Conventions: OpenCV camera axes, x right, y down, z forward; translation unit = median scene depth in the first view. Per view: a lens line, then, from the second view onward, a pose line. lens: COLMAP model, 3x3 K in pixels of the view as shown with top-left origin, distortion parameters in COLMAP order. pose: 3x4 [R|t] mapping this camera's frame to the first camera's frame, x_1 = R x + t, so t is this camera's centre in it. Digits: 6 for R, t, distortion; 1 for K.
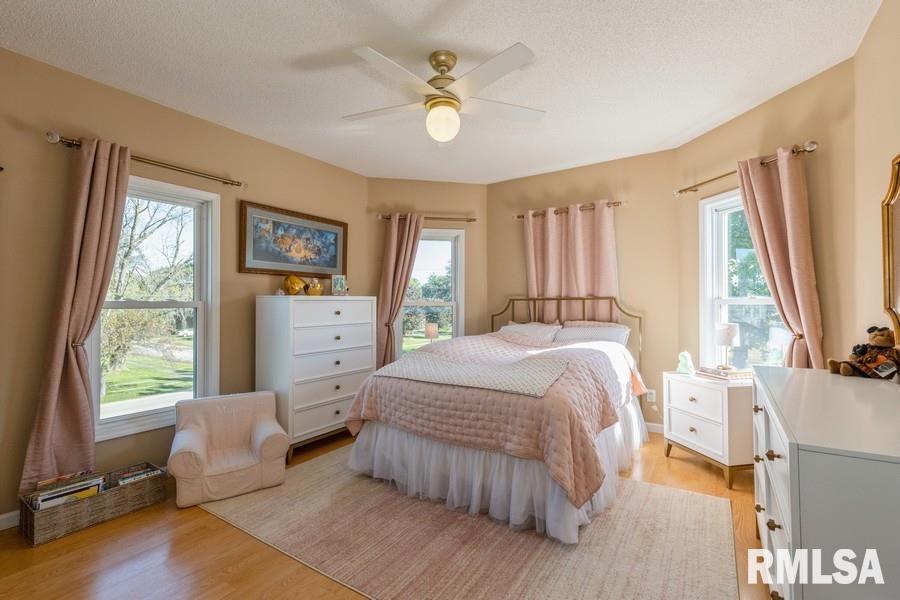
lens RADIAL K [[411.0, 0, 446.7], [0, 411.0, 301.2], [0, 0, 1]] dist [0.001555, -0.000019]
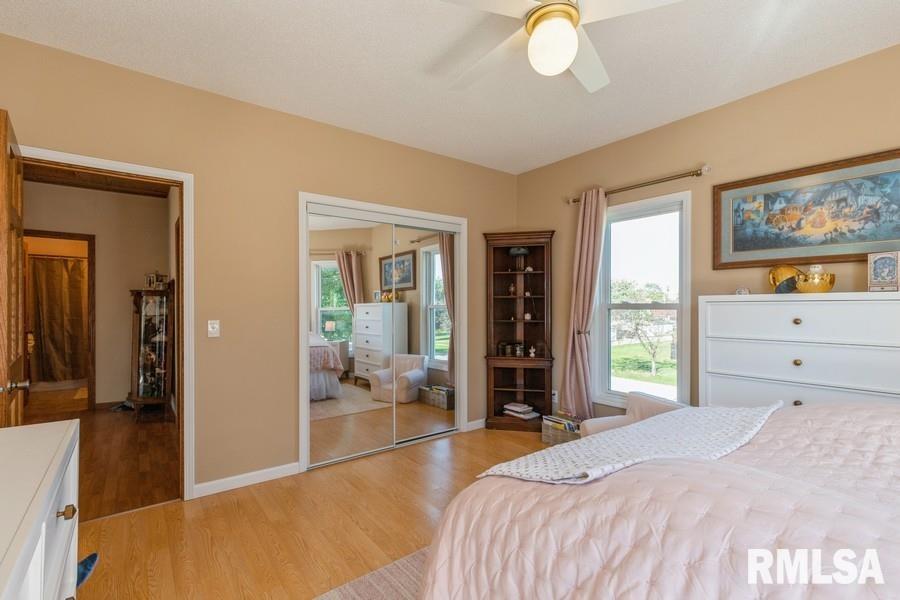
lens RADIAL K [[411.0, 0, 446.8], [0, 411.0, 301.1], [0, 0, 1]] dist [0.001555, -0.000019]
pose [[-0.334236, -0.005175, -0.942475, 0.462115], [0.007713, 0.999936, -0.008226, -0.000683], [0.942458, -0.010019, -0.334175, 0.690925]]
